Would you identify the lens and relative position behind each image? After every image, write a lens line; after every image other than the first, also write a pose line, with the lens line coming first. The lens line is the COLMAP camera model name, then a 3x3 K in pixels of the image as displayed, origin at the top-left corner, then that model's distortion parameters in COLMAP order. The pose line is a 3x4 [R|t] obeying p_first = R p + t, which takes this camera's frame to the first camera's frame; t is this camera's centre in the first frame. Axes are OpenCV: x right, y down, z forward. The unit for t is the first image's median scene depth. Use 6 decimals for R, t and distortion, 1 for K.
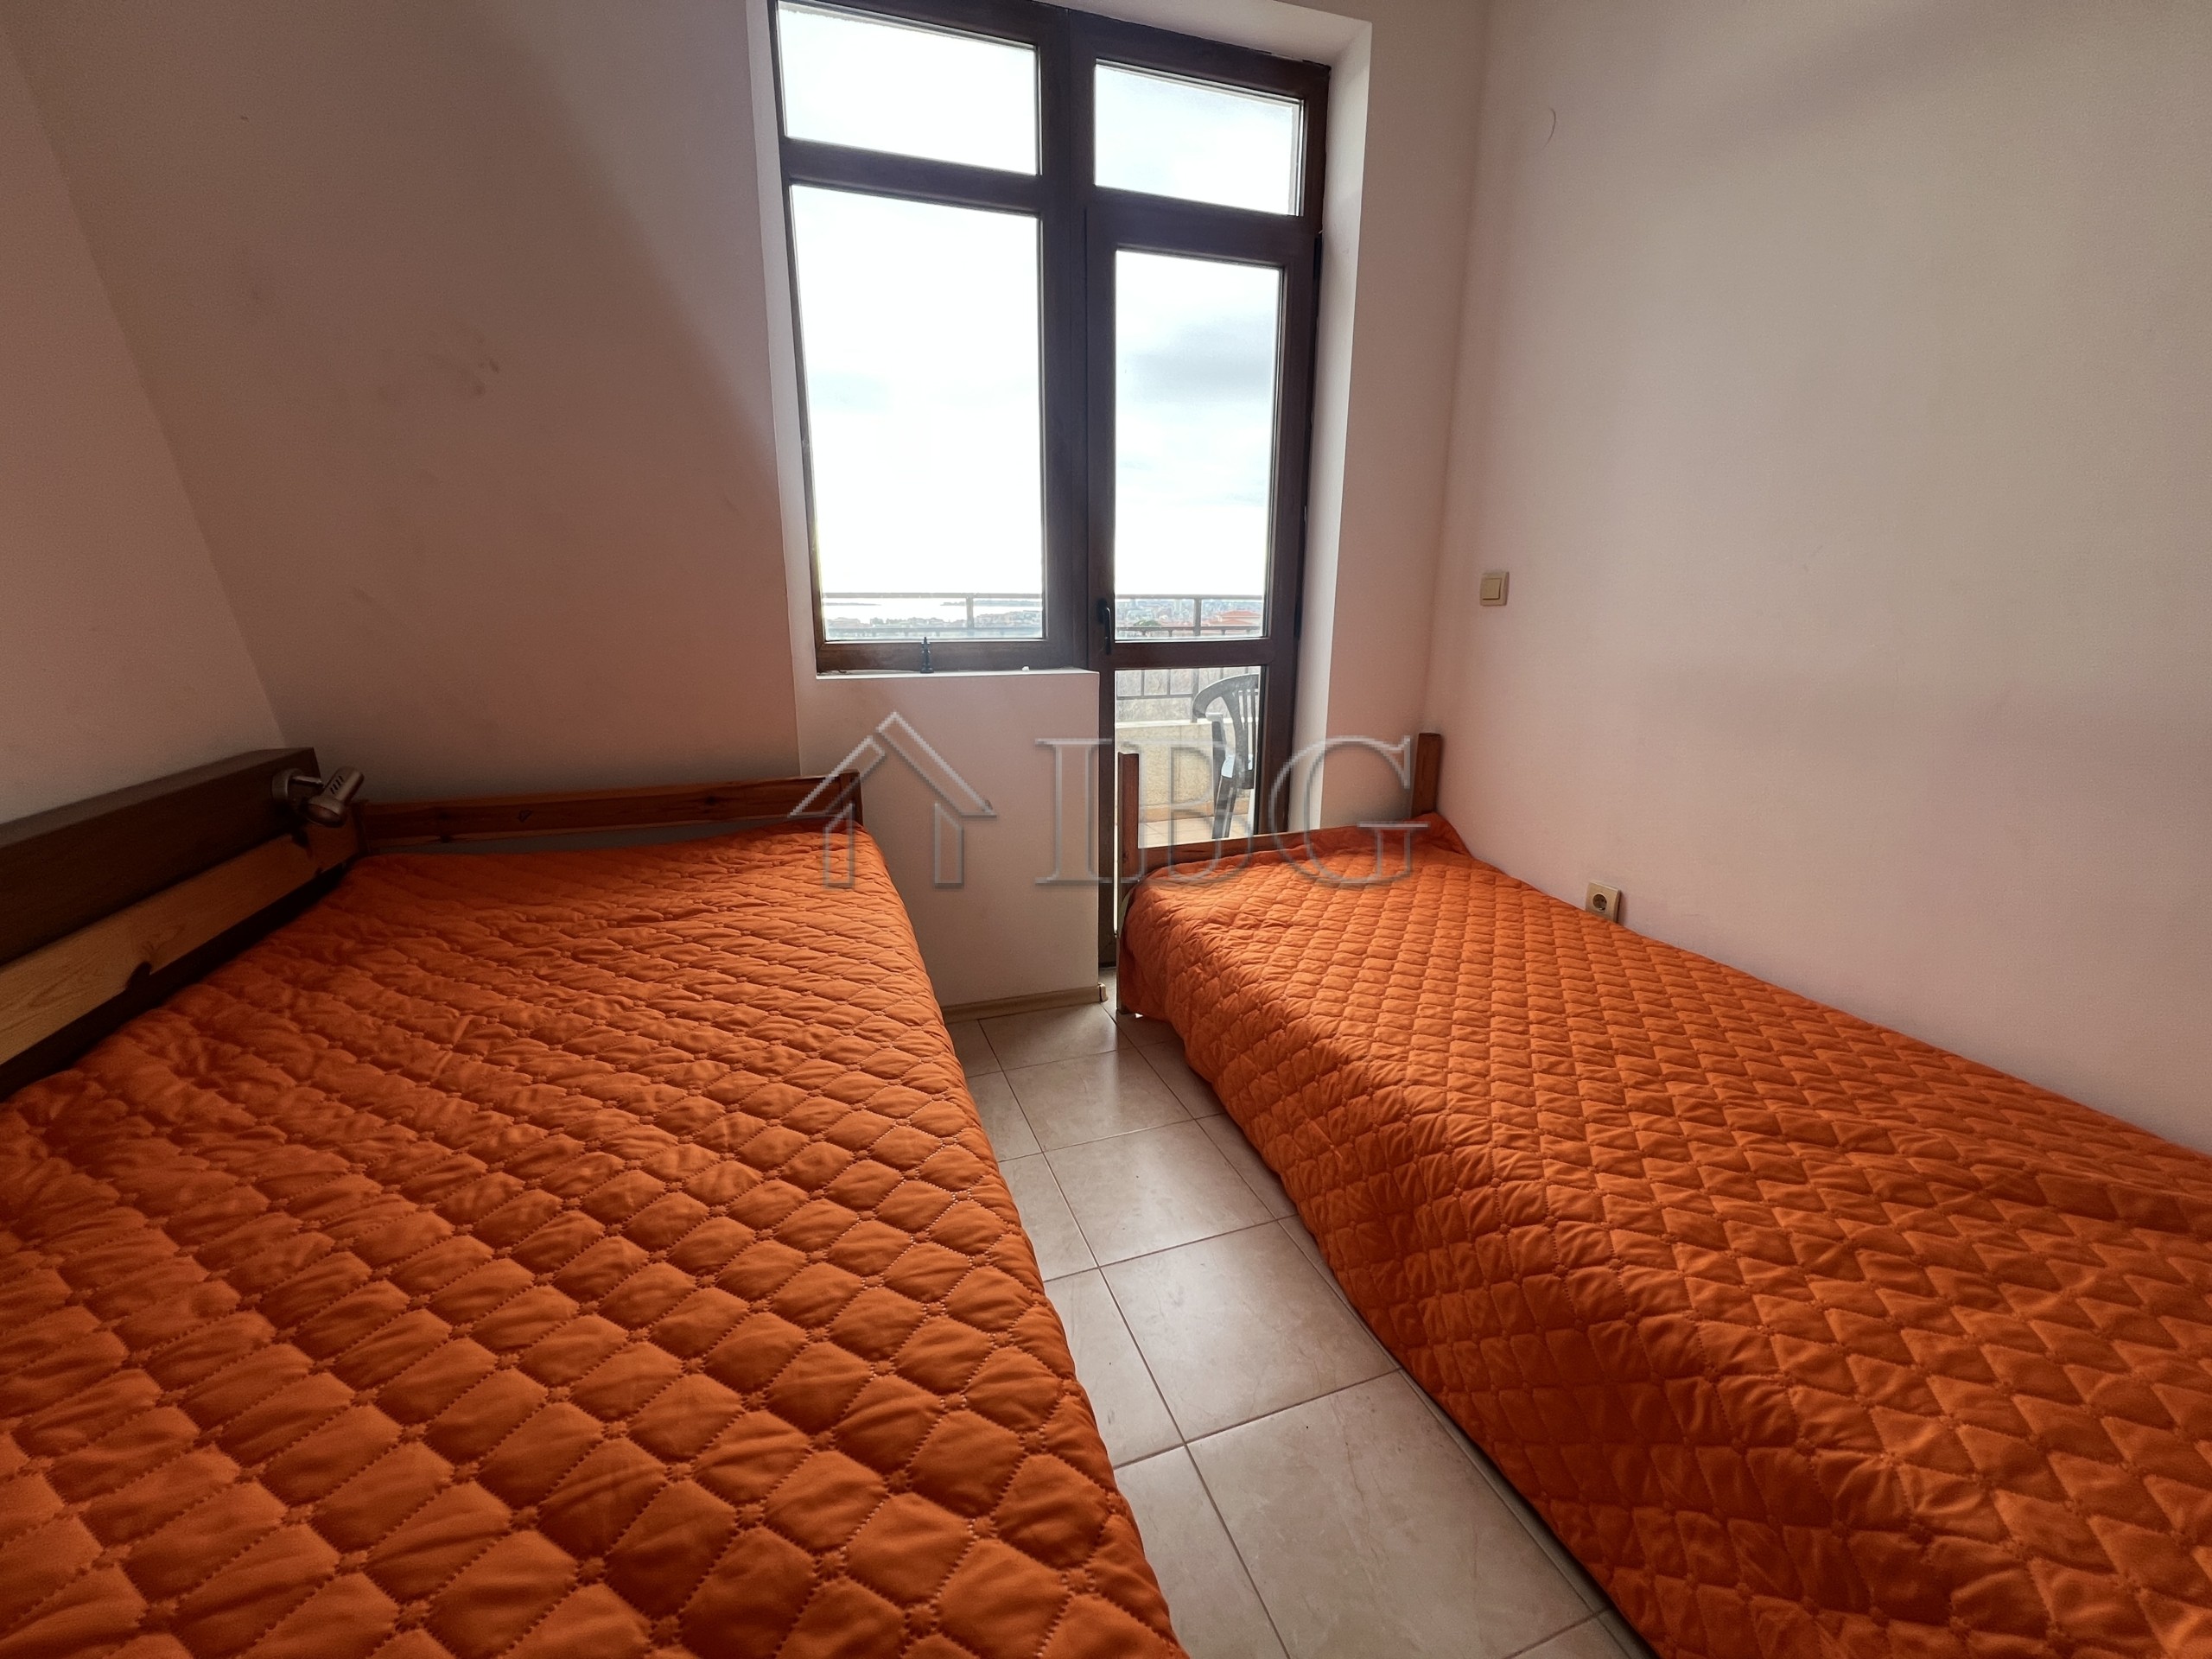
lens RADIAL K [[883.1, 0, 1106.8], [0, 883.1, 829.2], [0, 0, 1]] dist [-0.001928, -0.000273]
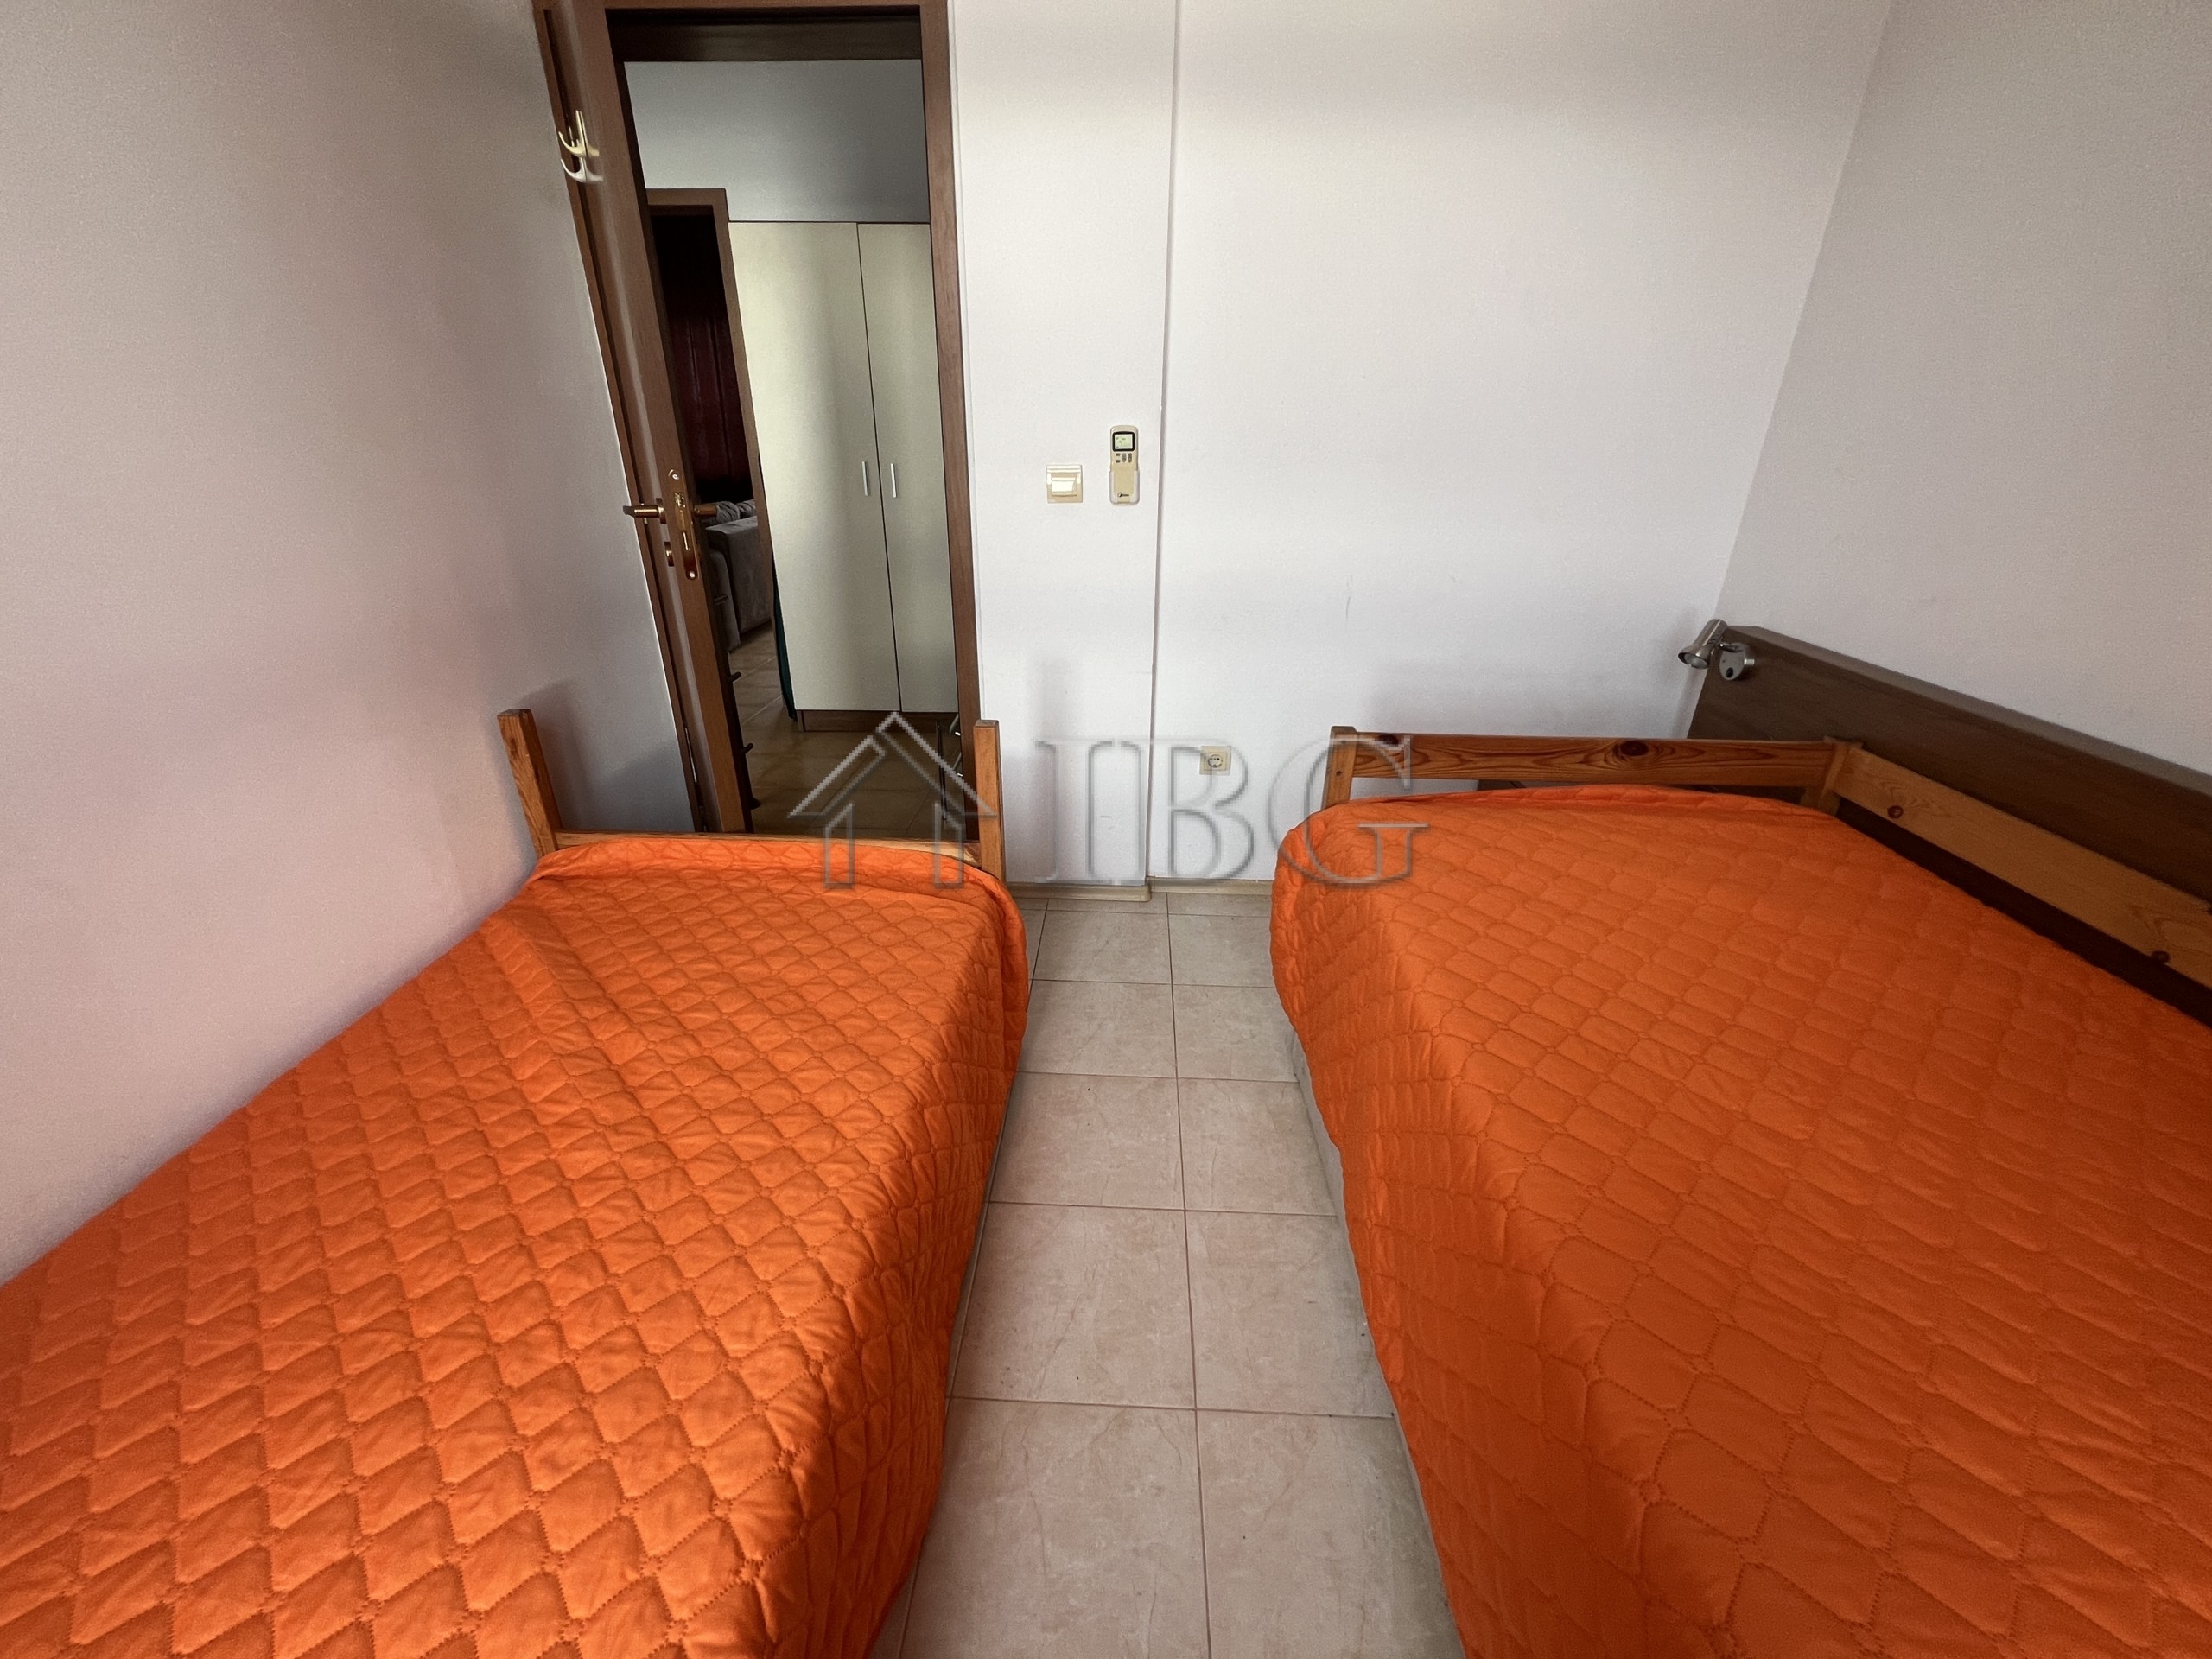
lens RADIAL K [[883.1, 0, 1095.9], [0, 883.1, 825.5], [0, 0, 1]] dist [-0.001928, -0.000273]
pose [[-0.926189, -0.163110, 0.339954, -0.025401], [0.087496, 0.784013, 0.614547, -0.282187], [-0.366766, 0.598931, -0.711873, 0.794773]]
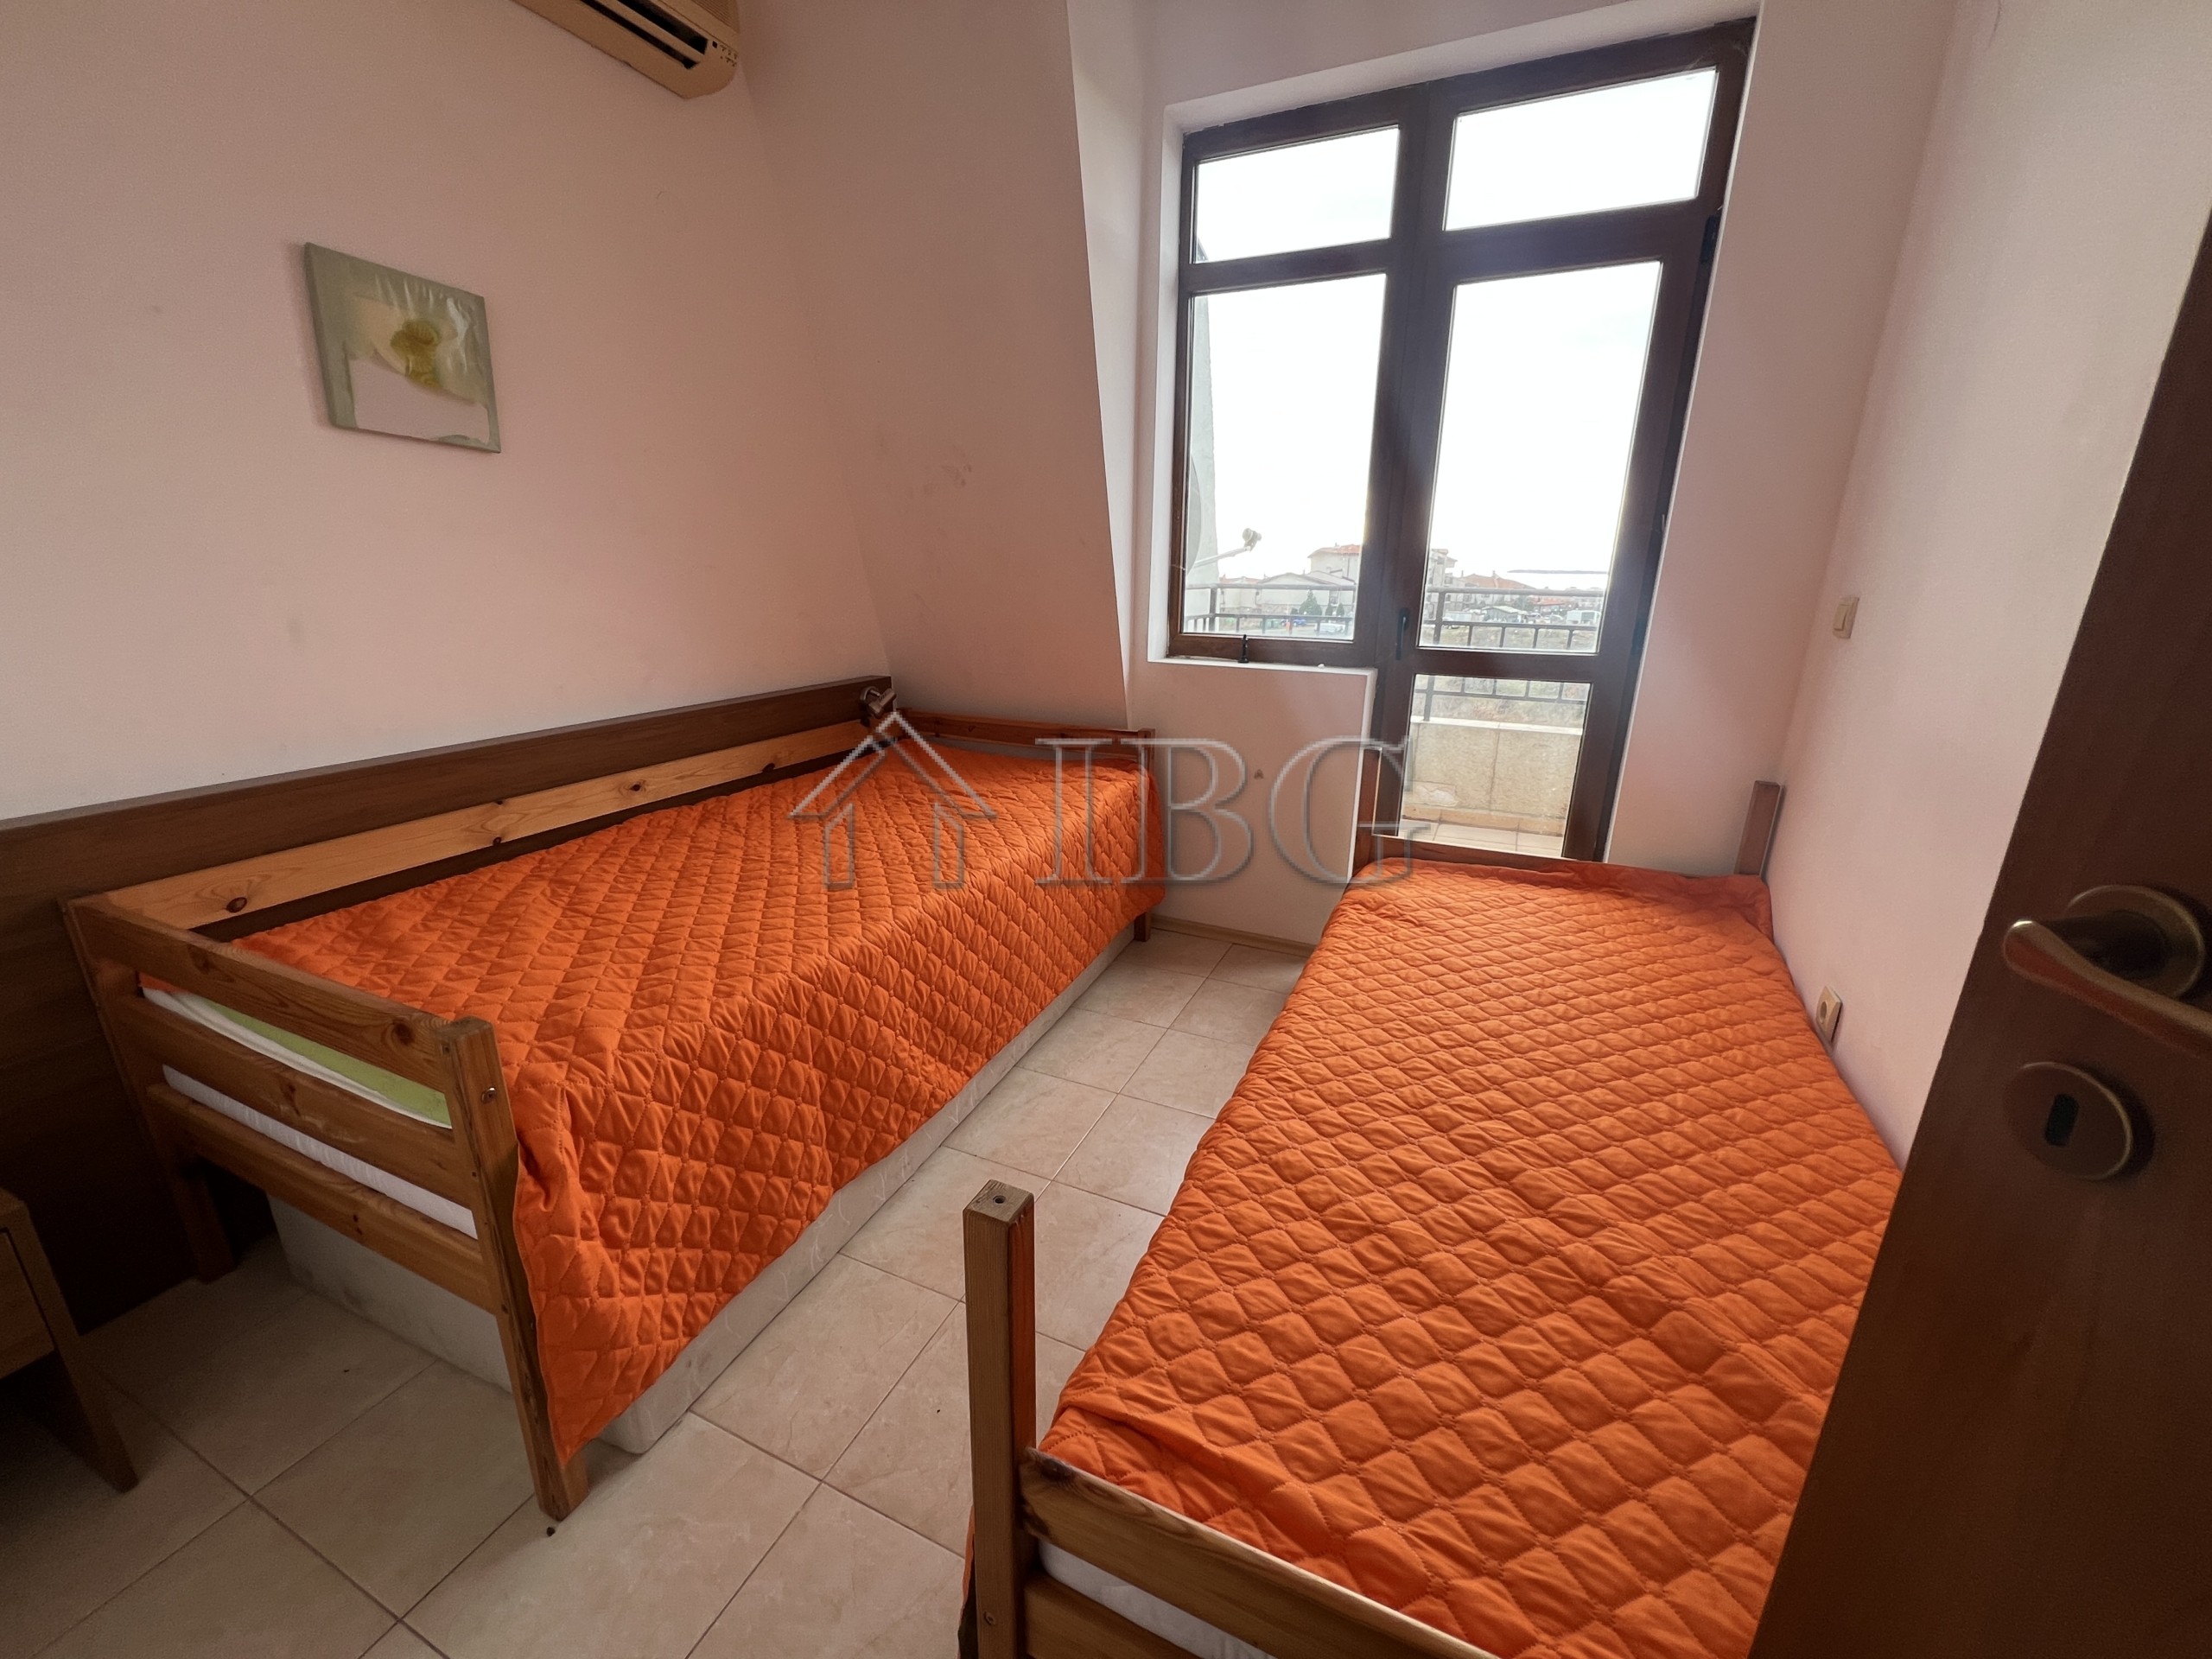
lens RADIAL K [[883.1, 0, 1108.2], [0, 883.1, 832.3], [0, 0, 1]] dist [-0.001928, -0.000273]
pose [[0.717029, 0.209475, -0.664823, 0.607961], [-0.185609, 0.976719, 0.107565, -0.045316], [0.671877, 0.046269, 0.739216, -0.056380]]
